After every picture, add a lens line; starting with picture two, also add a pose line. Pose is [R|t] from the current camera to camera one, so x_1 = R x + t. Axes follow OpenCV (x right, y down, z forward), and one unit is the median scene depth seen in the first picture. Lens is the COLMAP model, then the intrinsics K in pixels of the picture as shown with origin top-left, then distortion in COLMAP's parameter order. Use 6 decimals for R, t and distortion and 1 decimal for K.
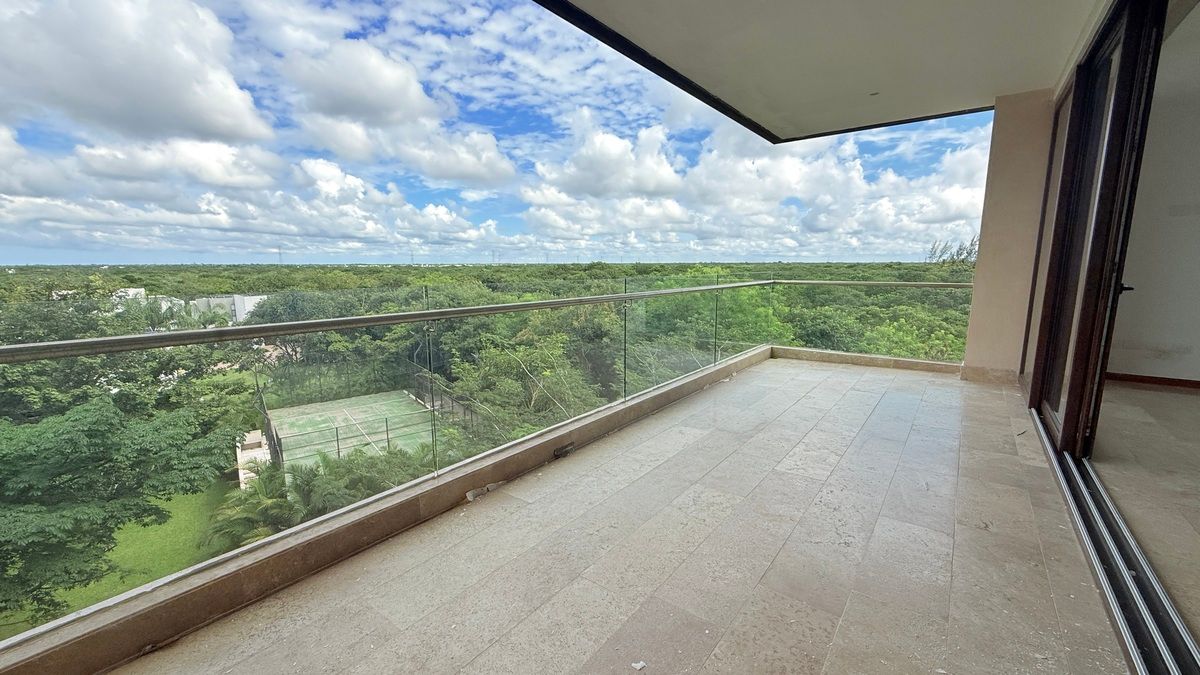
lens RADIAL K [[478.6, 0, 595.6], [0, 478.6, 337.6], [0, 0, 1]] dist [0.001374, 0.000642]
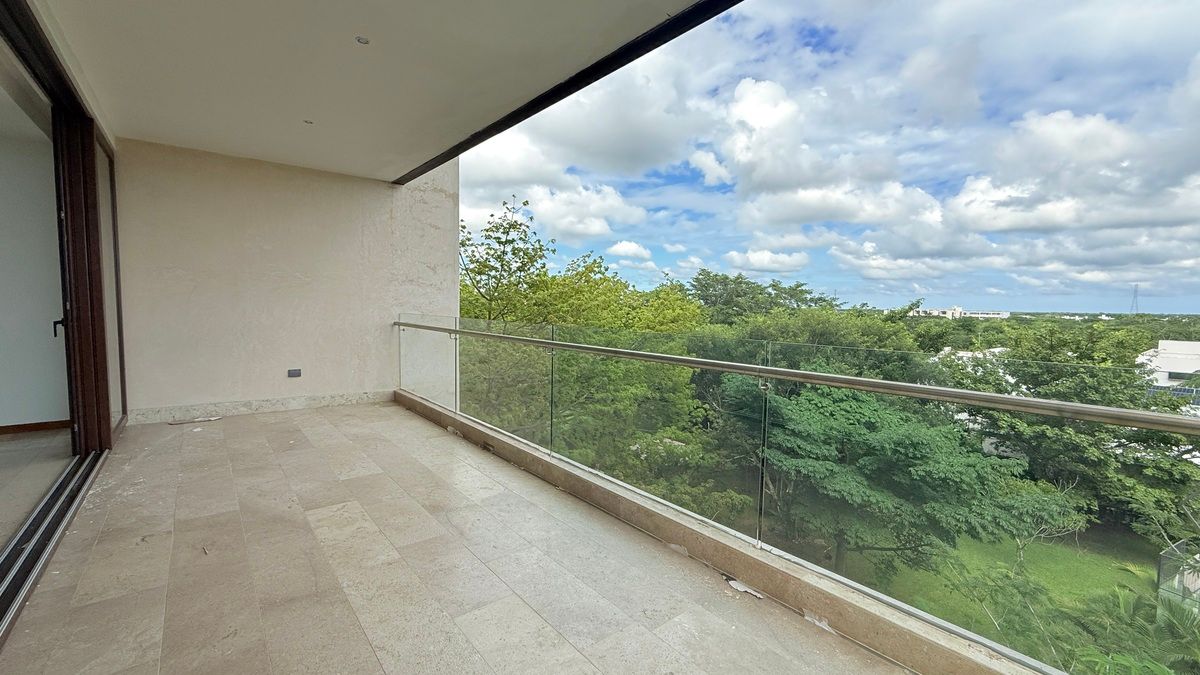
lens RADIAL K [[478.6, 0, 595.6], [0, 478.6, 337.6], [0, 0, 1]] dist [0.001374, 0.000642]
pose [[-0.208859, 0.069000, -0.975509, 0.643467], [-0.166826, 0.980373, 0.105062, -0.140901], [0.963611, 0.184684, -0.193249, 0.834829]]
